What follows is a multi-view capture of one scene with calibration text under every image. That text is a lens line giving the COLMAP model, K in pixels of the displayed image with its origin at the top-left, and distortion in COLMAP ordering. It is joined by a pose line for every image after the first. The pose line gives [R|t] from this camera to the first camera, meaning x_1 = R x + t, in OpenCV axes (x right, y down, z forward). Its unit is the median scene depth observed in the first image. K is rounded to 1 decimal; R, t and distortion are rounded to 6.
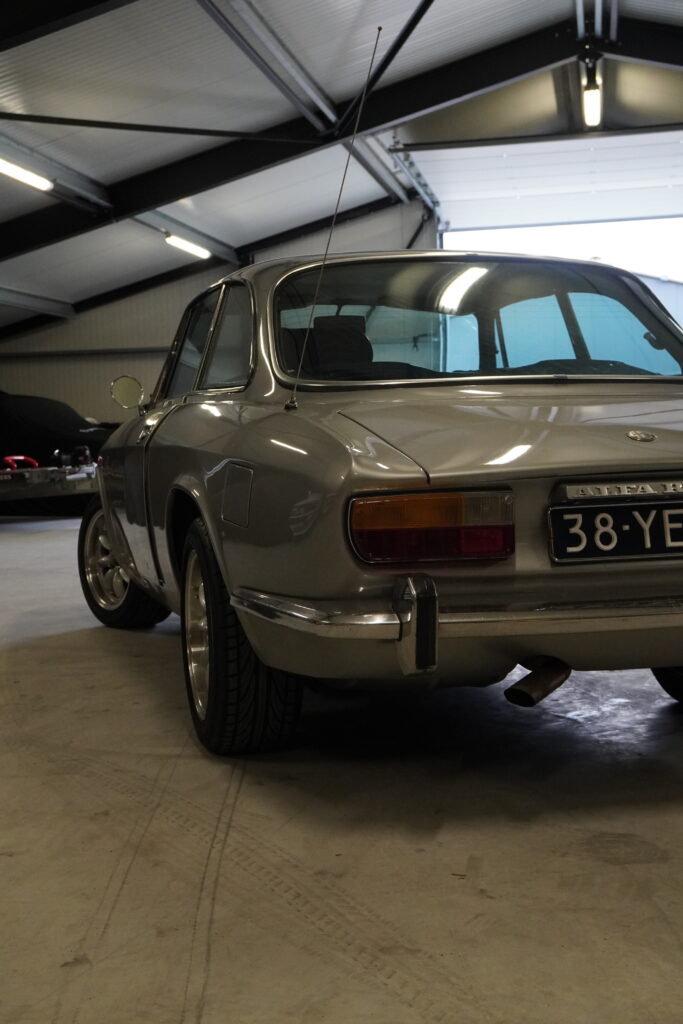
lens RADIAL K [[1341.3, 0, 341.5], [0, 1341.3, 512.0], [0, 0, 1]] dist [0.071248, 0.007579]
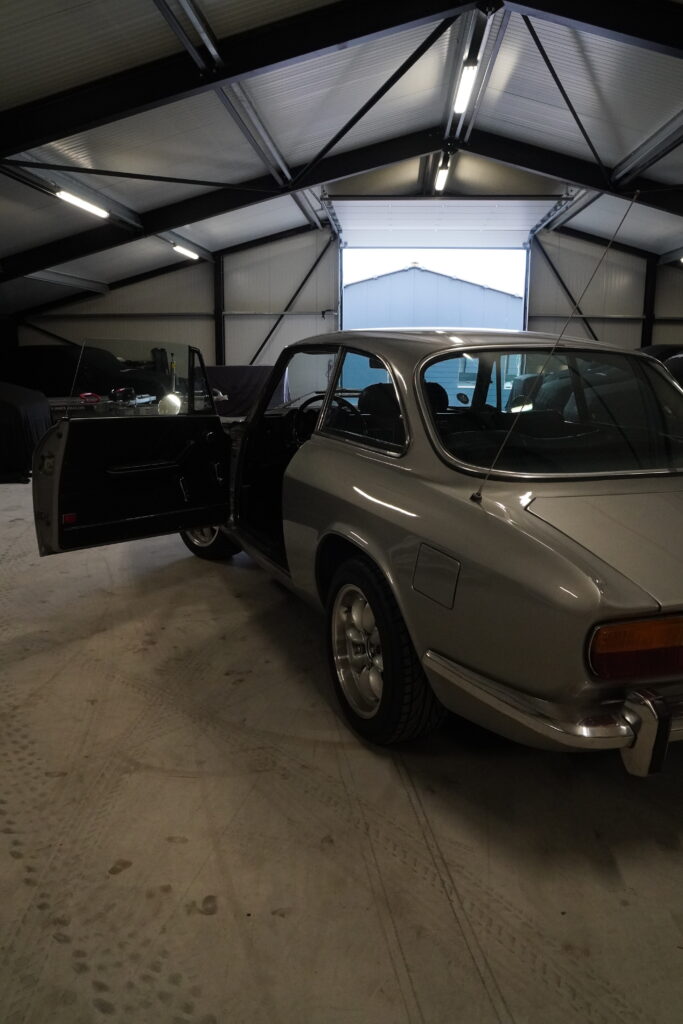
lens RADIAL K [[770.1, 0, 339.7], [0, 770.1, 517.0], [0, 0, 1]] dist [-0.144578, 0.120929]
pose [[0.992211, 0.008578, 0.124273, -0.175657], [-0.027378, 0.988250, 0.150374, -0.116831], [-0.121523, -0.152605, 0.980787, 0.260759]]
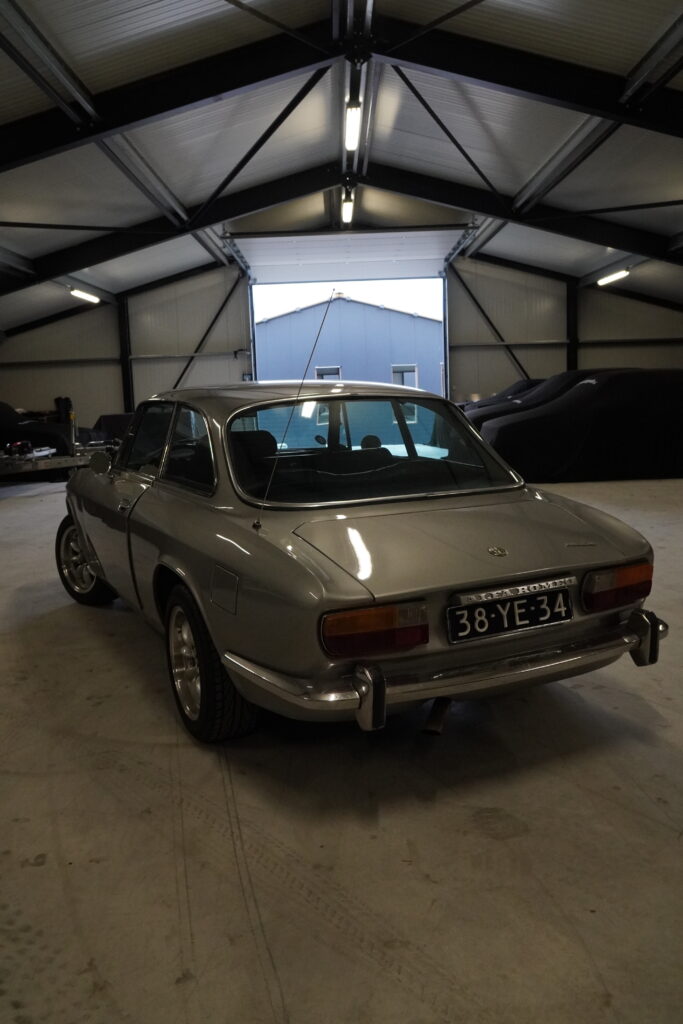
lens RADIAL K [[846.6, 0, 338.6], [0, 846.6, 513.5], [0, 0, 1]] dist [-0.116202, 0.128901]
pose [[0.981087, -0.035274, 0.190324, -0.091904], [0.019091, 0.996095, 0.086203, -0.123846], [-0.192622, -0.080940, 0.977929, 0.062651]]
